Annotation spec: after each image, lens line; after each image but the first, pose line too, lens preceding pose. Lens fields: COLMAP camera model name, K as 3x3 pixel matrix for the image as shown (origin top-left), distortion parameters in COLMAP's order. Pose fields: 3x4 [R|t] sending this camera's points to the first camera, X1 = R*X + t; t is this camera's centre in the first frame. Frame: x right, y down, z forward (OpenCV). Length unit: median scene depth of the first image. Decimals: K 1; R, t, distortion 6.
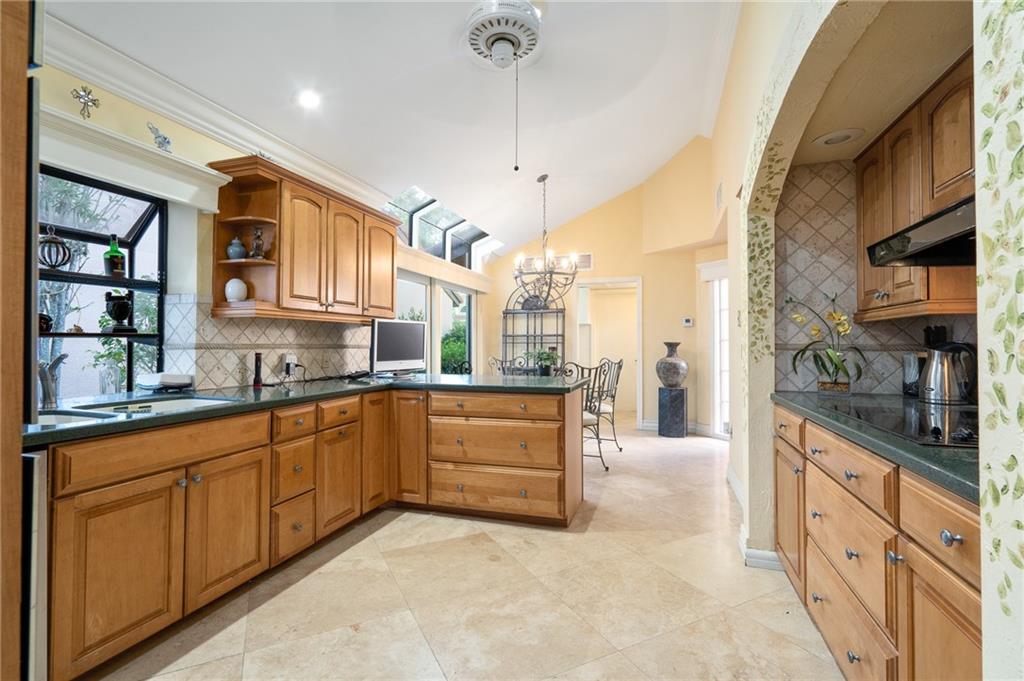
lens RADIAL K [[472.8, 0, 506.5], [0, 472.8, 335.5], [0, 0, 1]] dist [0.000437, 0.001758]
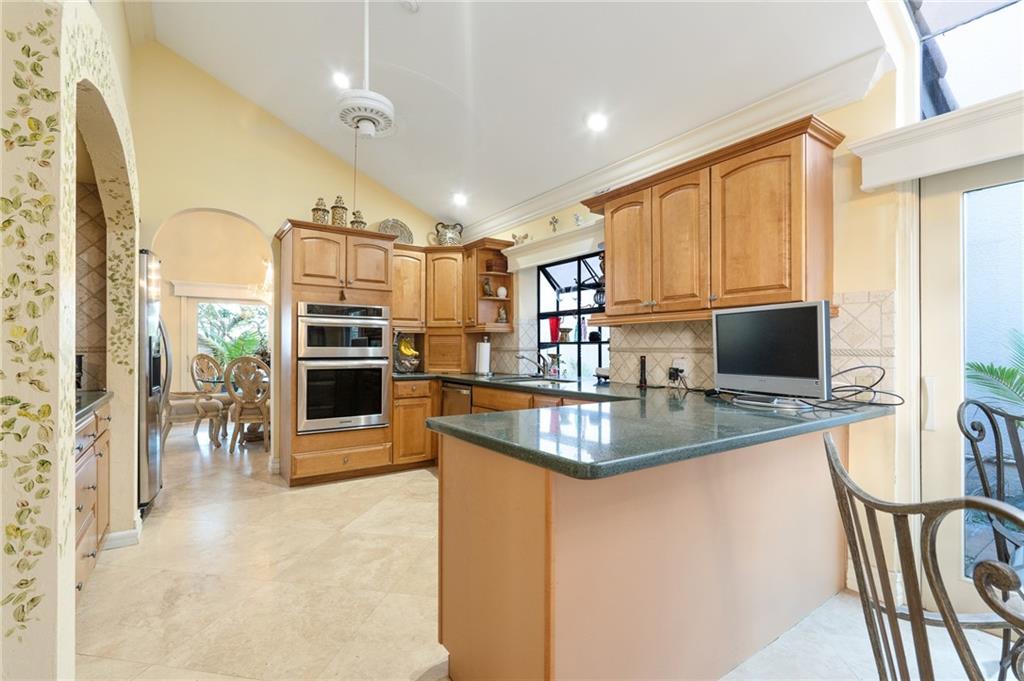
lens RADIAL K [[472.8, 0, 512.3], [0, 472.8, 342.5], [0, 0, 1]] dist [0.000437, 0.001758]
pose [[-0.604989, -0.008338, -0.796190, 0.530207], [0.014822, 0.999654, -0.021731, 0.024576], [0.796096, -0.024948, -0.604656, 1.406744]]
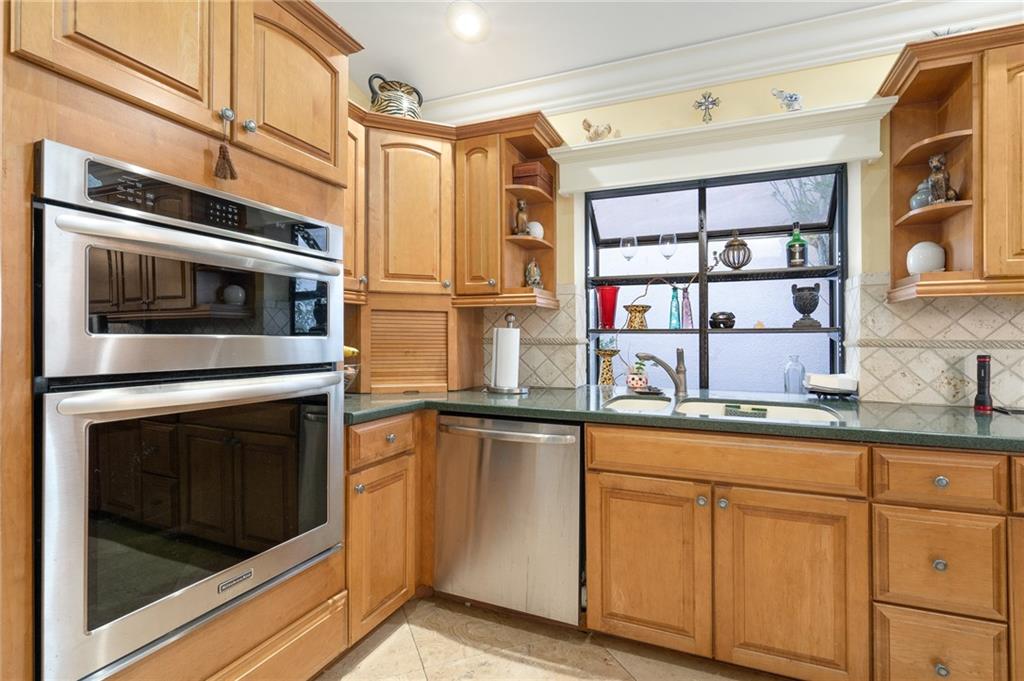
lens RADIAL K [[472.8, 0, 507.9], [0, 472.8, 336.4], [0, 0, 1]] dist [0.000437, 0.001758]
pose [[-0.056781, -0.003151, -0.998382, 0.117822], [0.014456, 0.999888, -0.003978, 0.006409], [0.998282, -0.014659, -0.056729, 0.417699]]
